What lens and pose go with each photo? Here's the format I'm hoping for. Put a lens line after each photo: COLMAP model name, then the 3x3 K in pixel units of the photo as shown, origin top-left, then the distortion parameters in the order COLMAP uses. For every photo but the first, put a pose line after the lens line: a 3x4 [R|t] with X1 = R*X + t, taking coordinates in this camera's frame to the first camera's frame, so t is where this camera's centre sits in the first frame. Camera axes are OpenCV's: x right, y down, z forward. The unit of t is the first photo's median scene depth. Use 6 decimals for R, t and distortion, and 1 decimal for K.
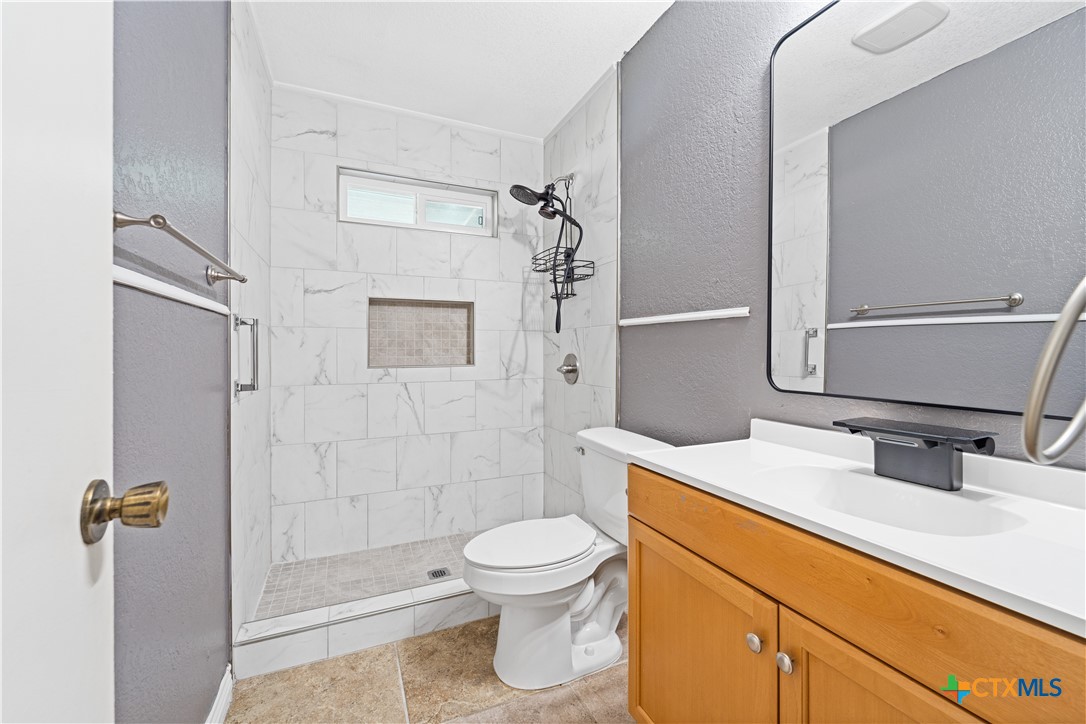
lens RADIAL K [[443.7, 0, 542.9], [0, 443.7, 355.6], [0, 0, 1]] dist [0.002503, -0.001252]
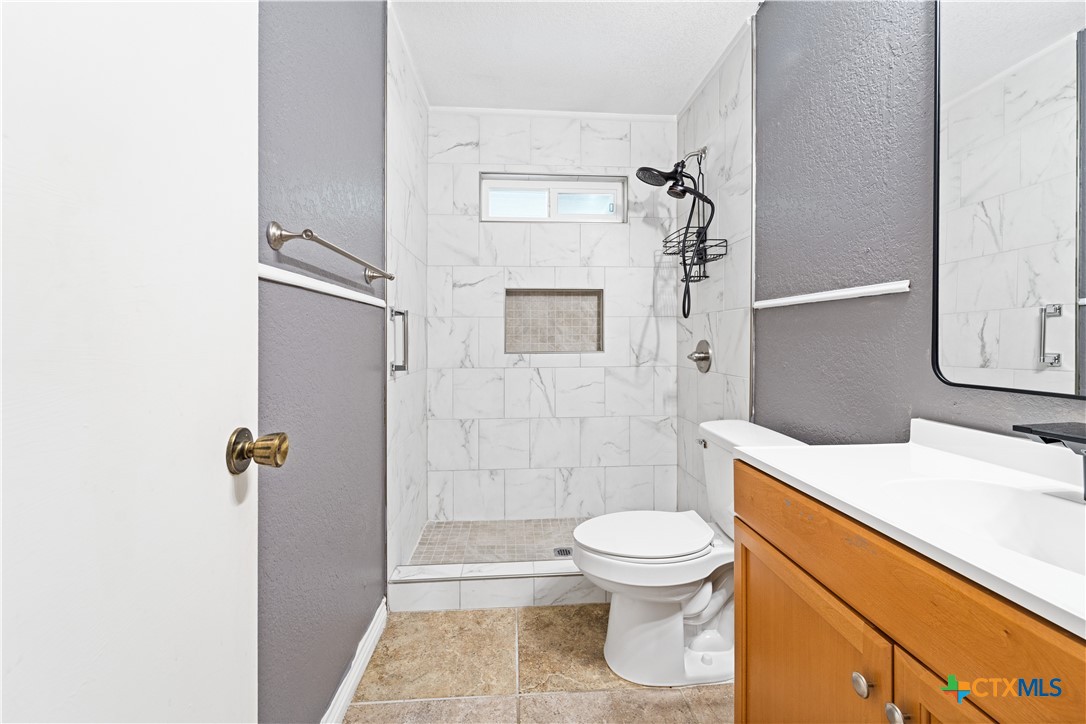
lens RADIAL K [[443.7, 0, 543.3], [0, 443.7, 342.6], [0, 0, 1]] dist [0.002503, -0.001252]
pose [[0.940245, -0.000220, -0.340499, 0.100132], [-0.000815, 0.999995, -0.002898, 0.006791], [0.340498, 0.003002, 0.940241, 0.010680]]
